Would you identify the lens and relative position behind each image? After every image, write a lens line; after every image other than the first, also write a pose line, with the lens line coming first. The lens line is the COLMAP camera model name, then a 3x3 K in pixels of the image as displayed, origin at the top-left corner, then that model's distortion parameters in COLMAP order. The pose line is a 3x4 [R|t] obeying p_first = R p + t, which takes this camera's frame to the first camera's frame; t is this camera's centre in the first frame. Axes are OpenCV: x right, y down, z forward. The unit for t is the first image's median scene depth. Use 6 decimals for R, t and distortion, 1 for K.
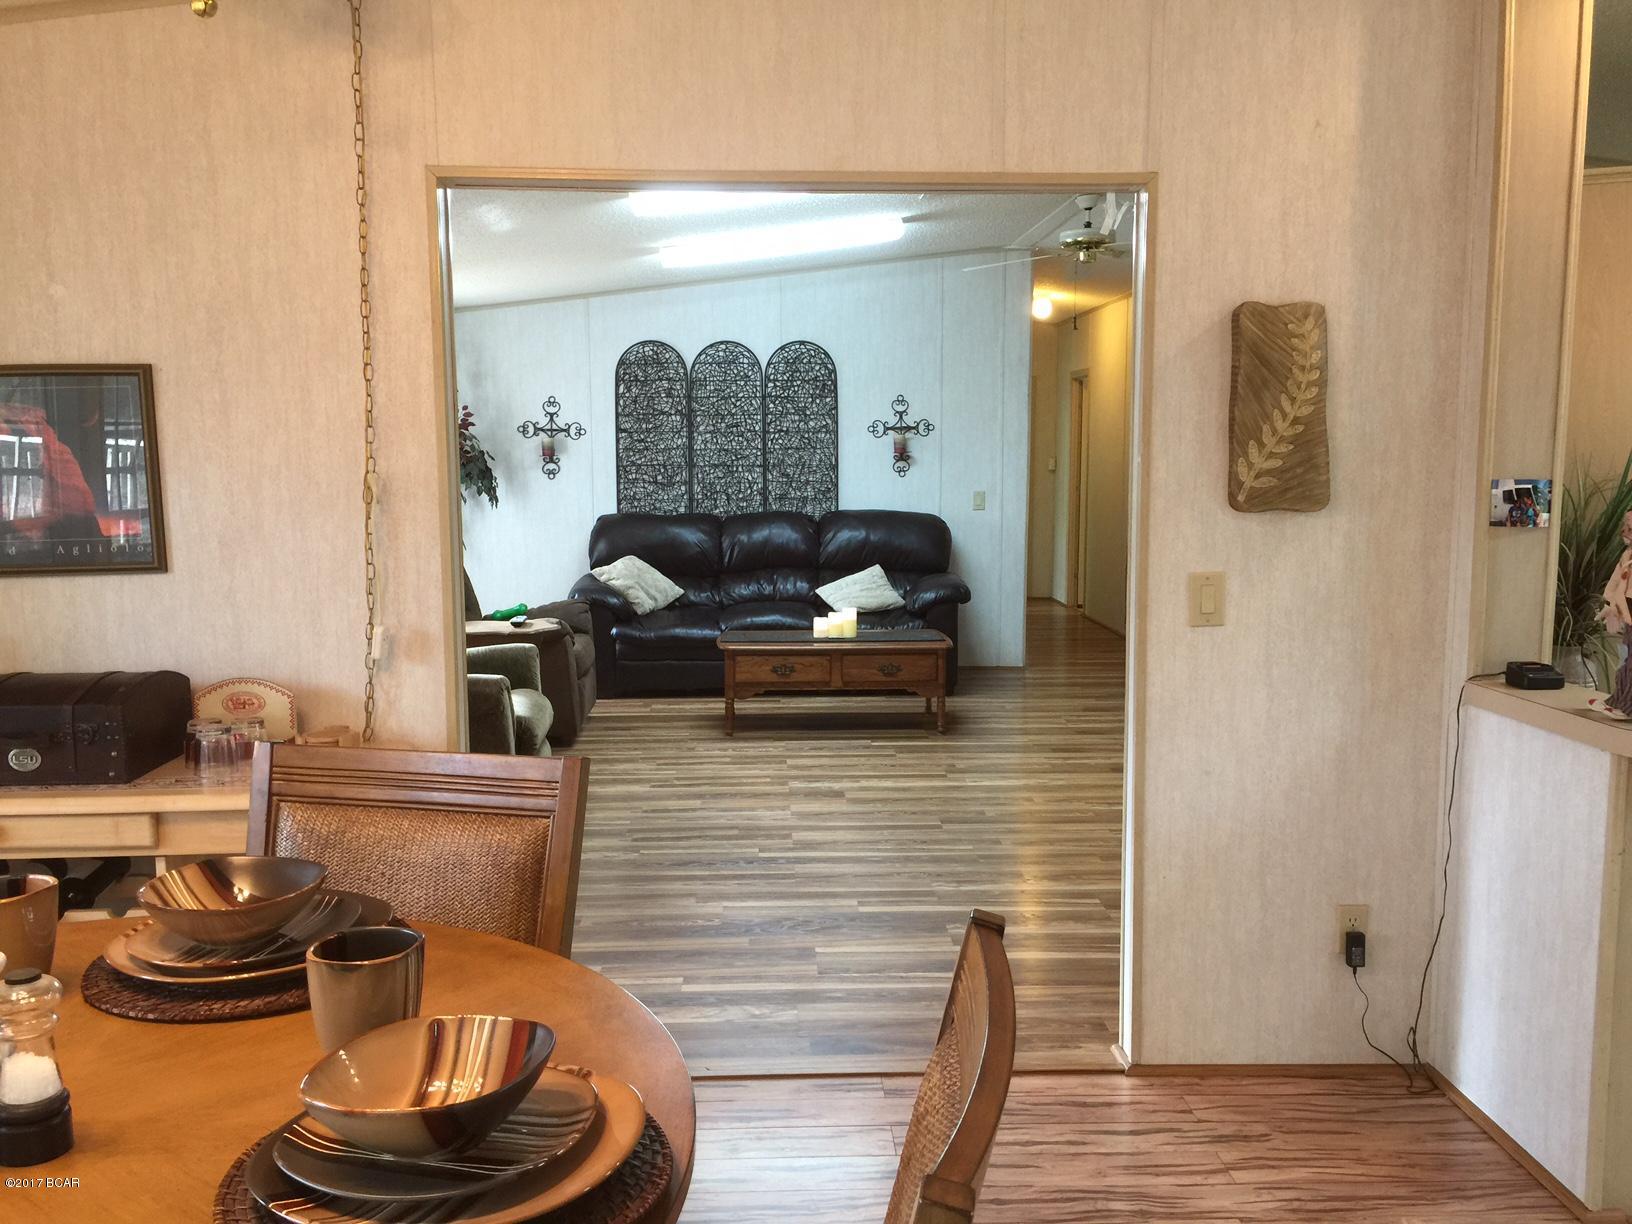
lens RADIAL K [[1397.8, 0, 816.0], [0, 1397.8, 612.0], [0, 0, 1]] dist [0.086516, -0.114340]
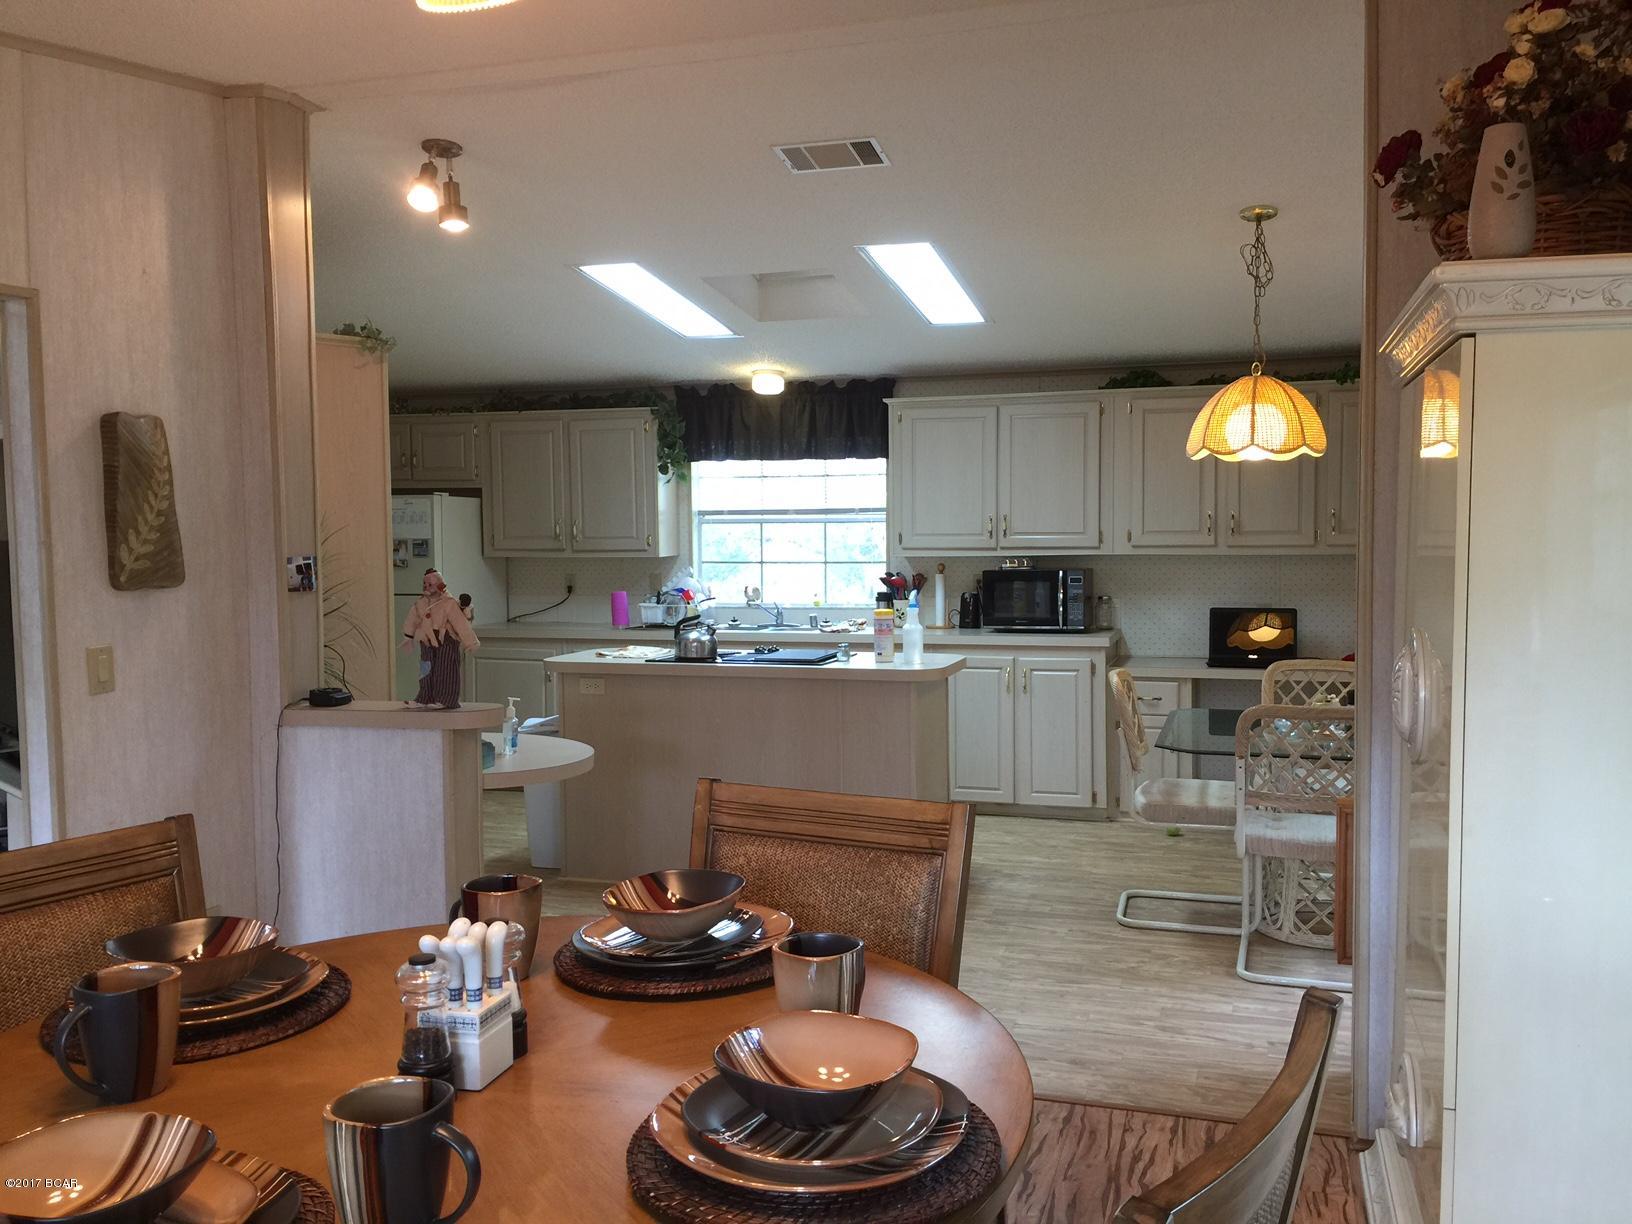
lens RADIAL K [[1397.8, 0, 816.0], [0, 1397.8, 612.0], [0, 0, 1]] dist [0.086516, -0.114340]
pose [[0.332450, -0.063761, 0.940963, -0.613763], [0.121324, 0.992314, 0.024376, -0.013196], [-0.935285, 0.106058, 0.337630, 0.078099]]
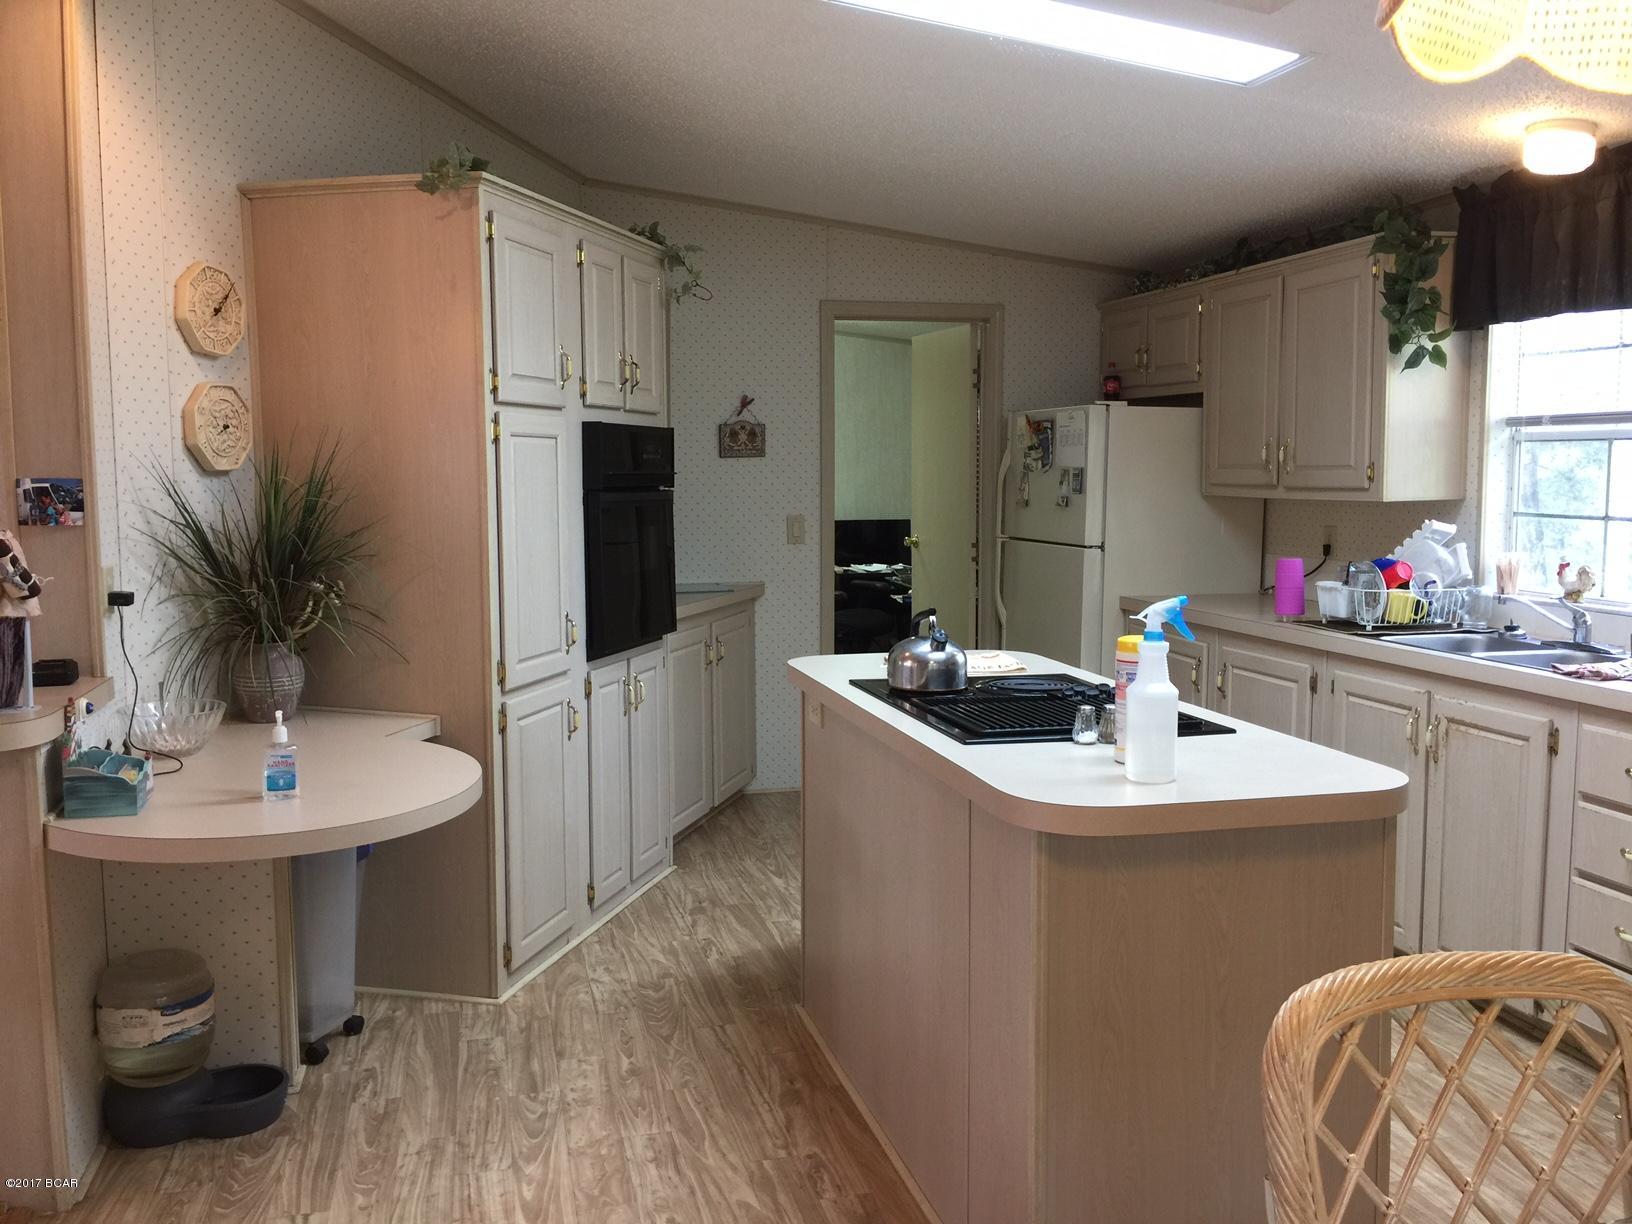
lens RADIAL K [[1397.8, 0, 816.0], [0, 1397.8, 612.0], [0, 0, 1]] dist [0.086516, -0.114340]
pose [[0.976124, -0.025782, 0.215680, 0.796025], [0.029110, 0.999501, -0.012271, 0.029149], [-0.215256, 0.018257, 0.976387, -0.099791]]
